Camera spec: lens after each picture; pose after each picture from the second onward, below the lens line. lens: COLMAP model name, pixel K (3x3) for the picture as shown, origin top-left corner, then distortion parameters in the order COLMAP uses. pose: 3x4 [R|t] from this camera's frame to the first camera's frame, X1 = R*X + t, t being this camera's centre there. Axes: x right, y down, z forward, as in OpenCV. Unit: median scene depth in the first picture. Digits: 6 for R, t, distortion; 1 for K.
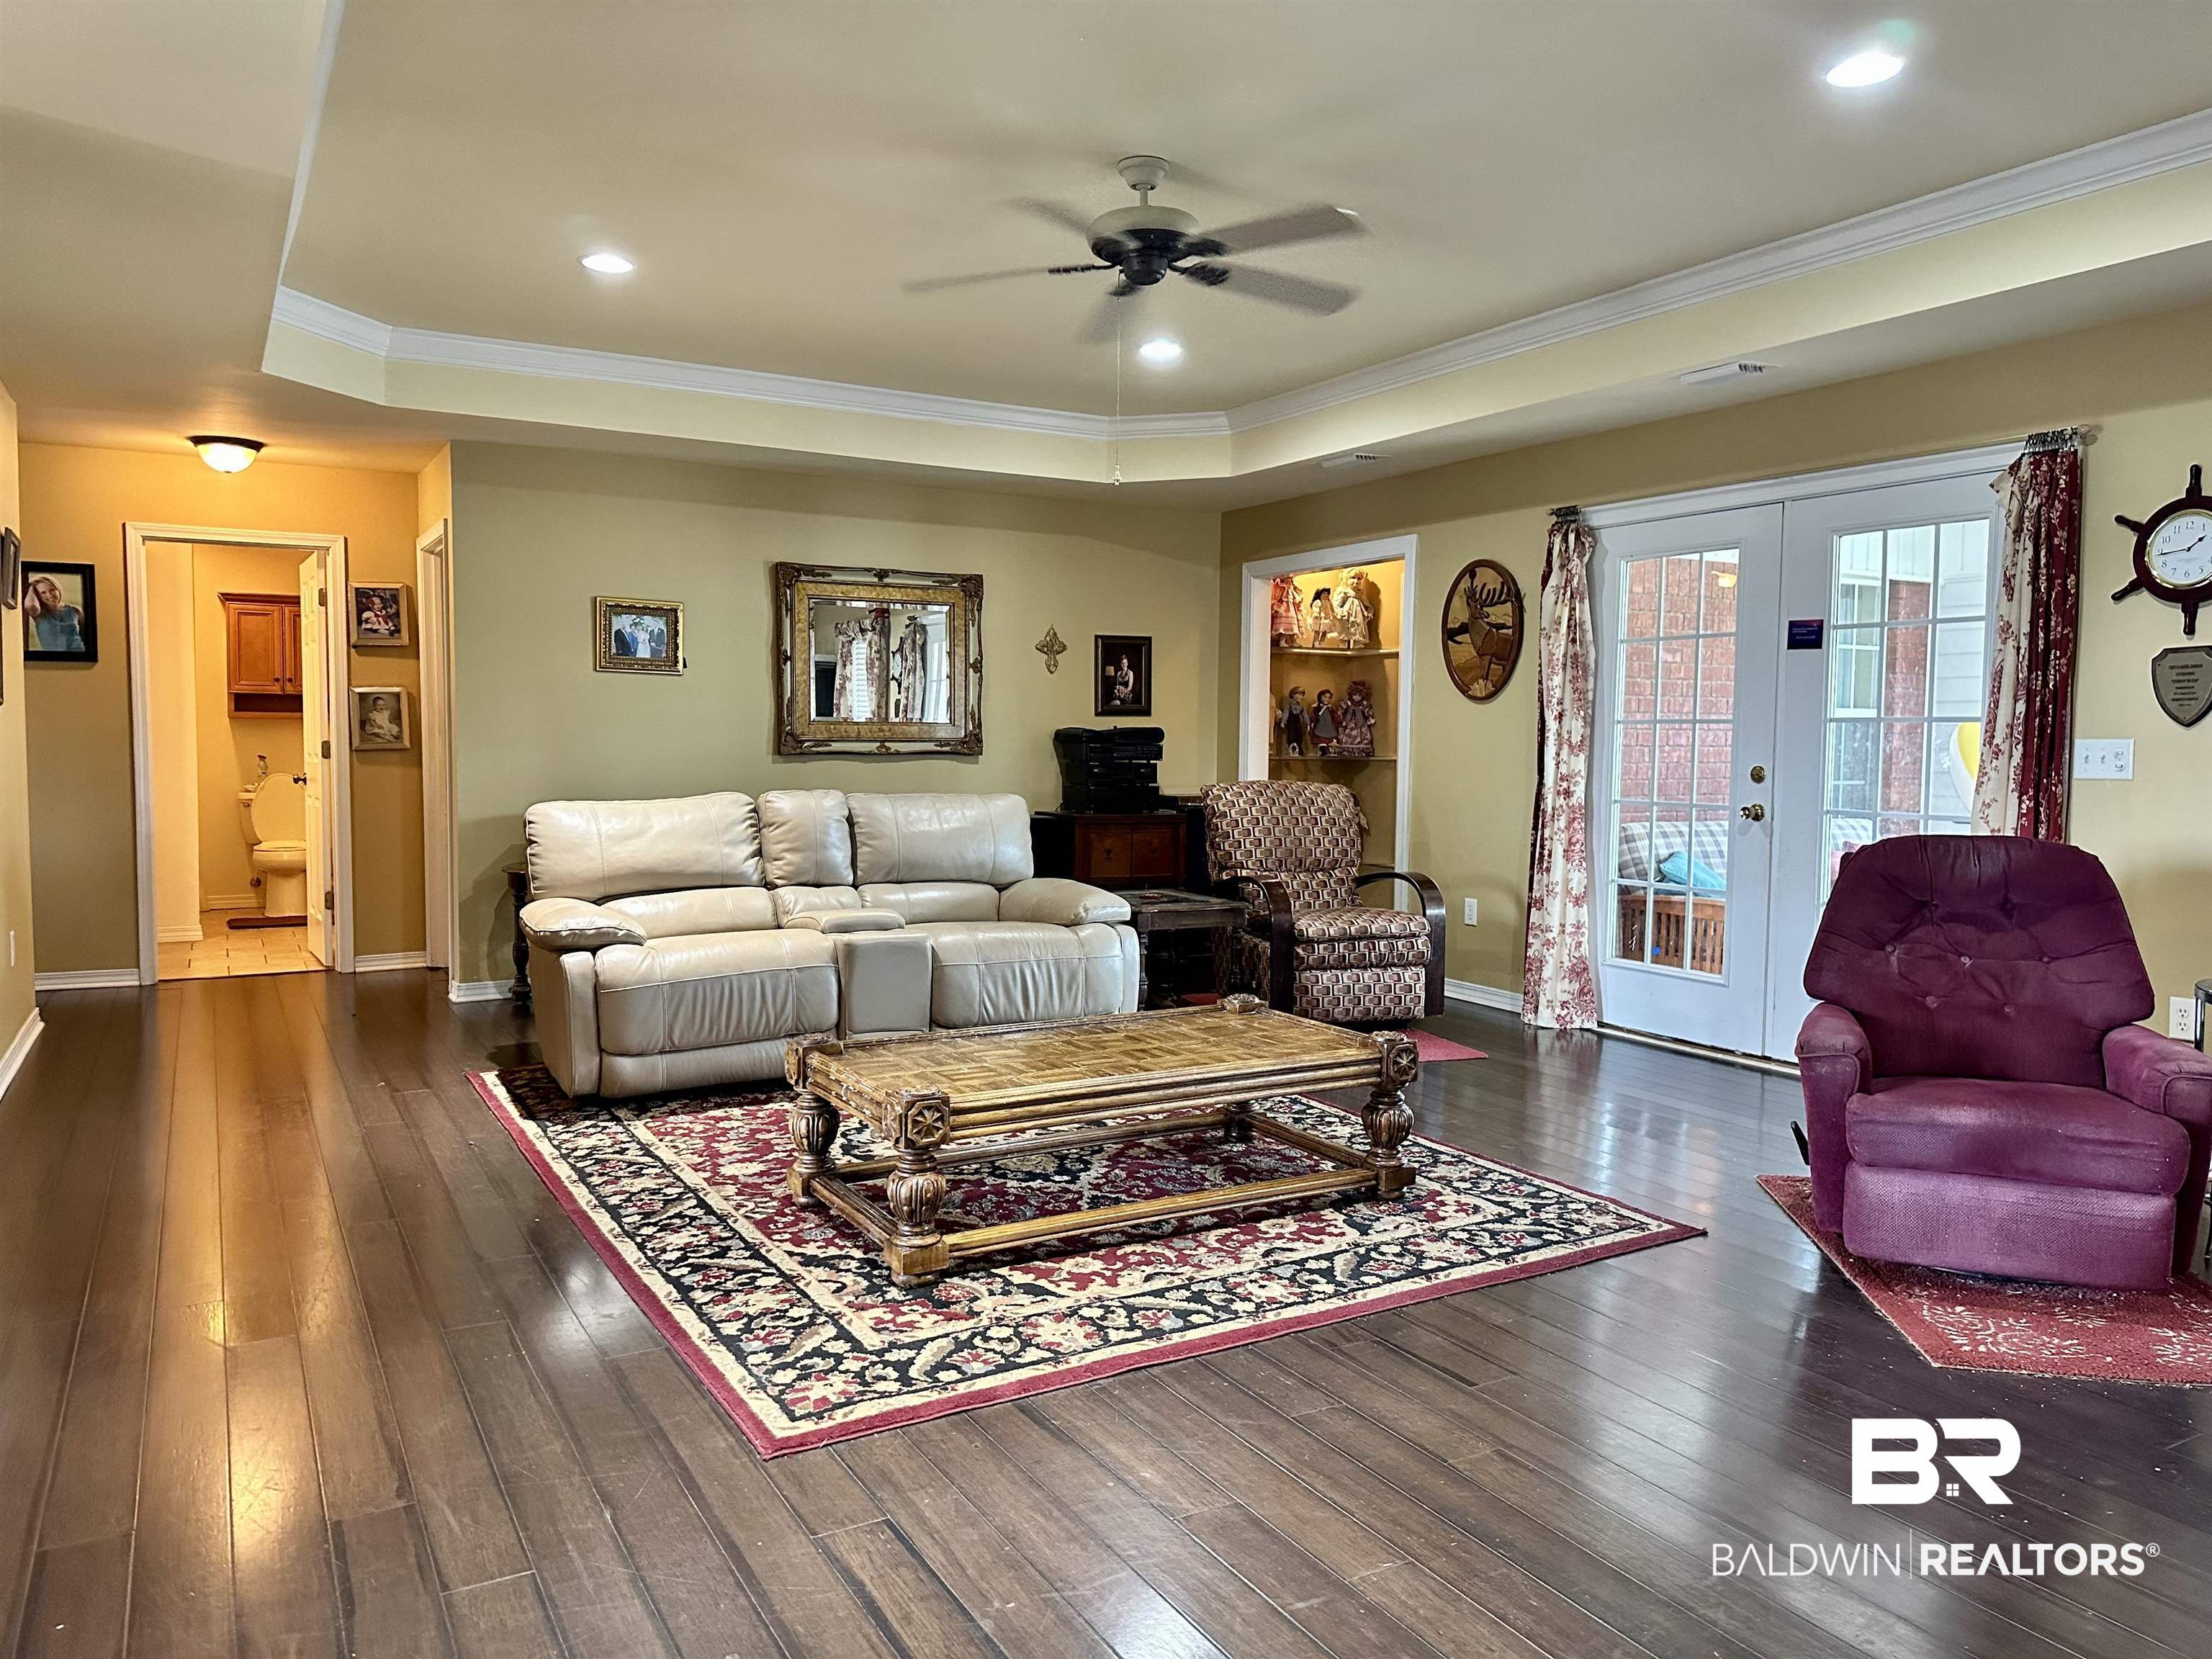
lens RADIAL K [[1535.5, 0, 1076.4], [0, 1535.5, 828.4], [0, 0, 1]] dist [0.182971, -0.328226]
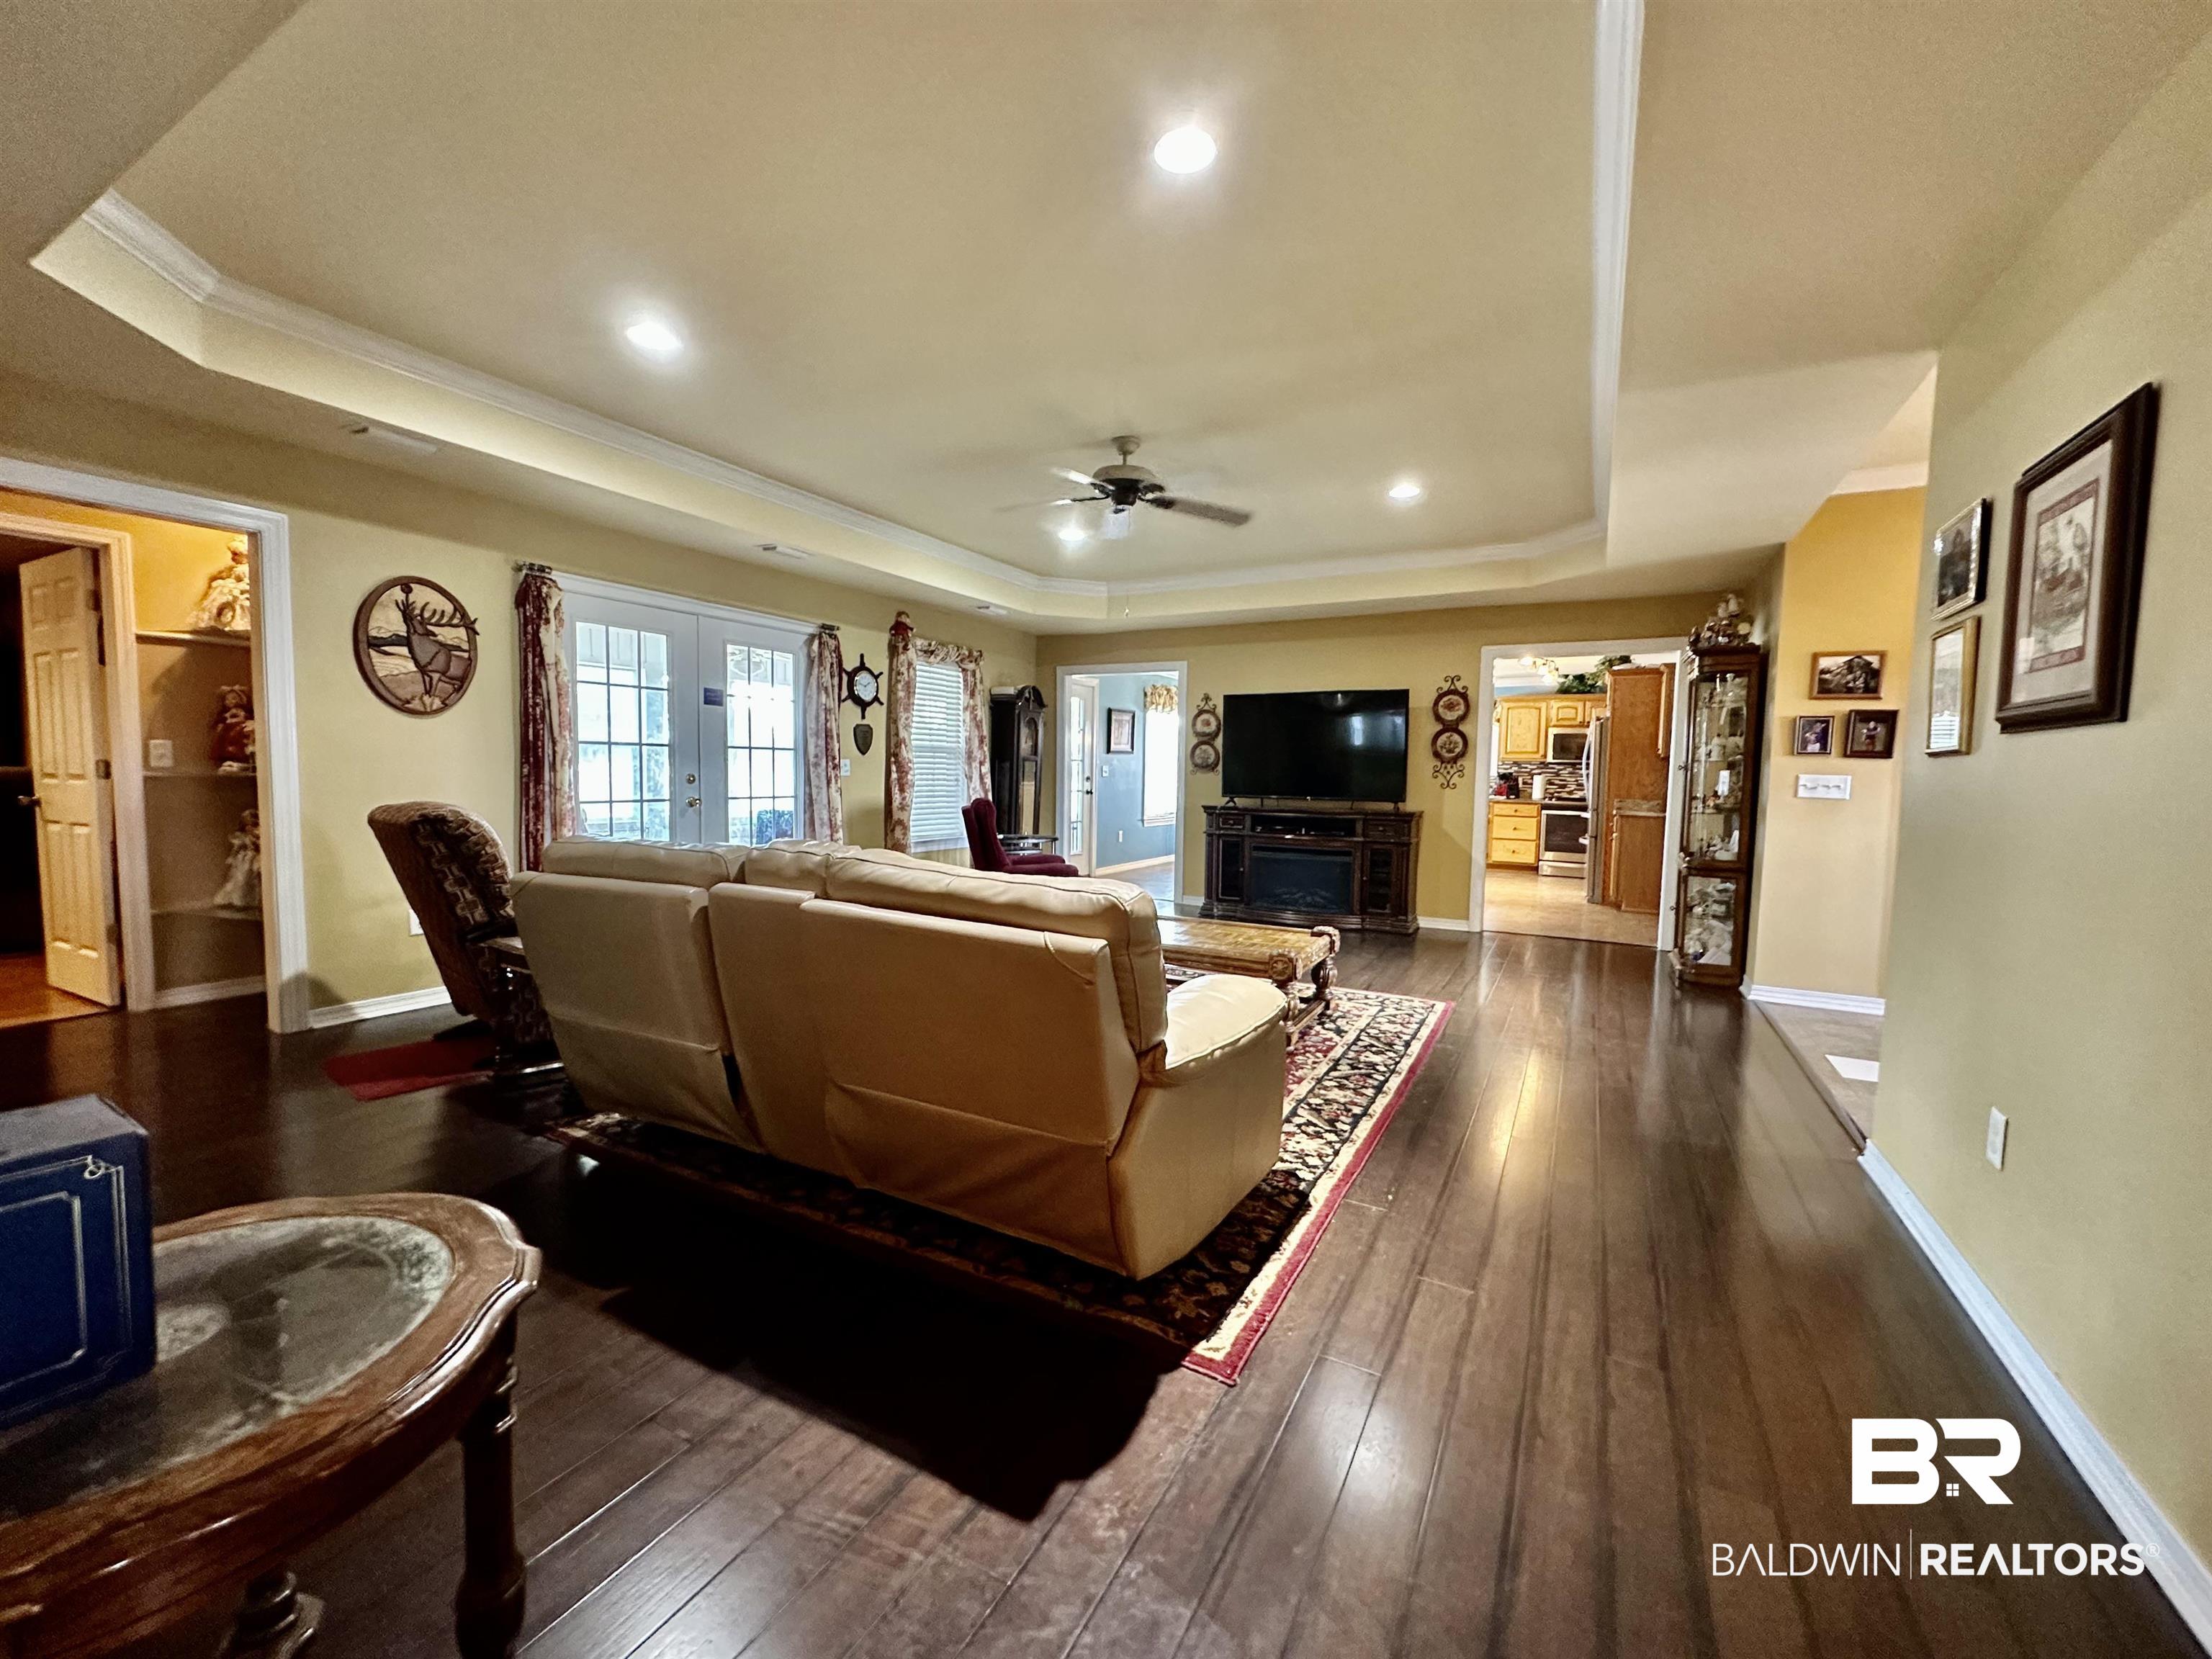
lens RADIAL K [[879.9, 0, 1108.8], [0, 879.9, 826.6], [0, 0, 1]] dist [0.002871, 0.000171]
pose [[-0.532479, -0.073081, 0.843282, -0.844512], [0.027633, 0.994234, 0.103612, -0.099443], [-0.845992, 0.078474, -0.527389, 1.629906]]
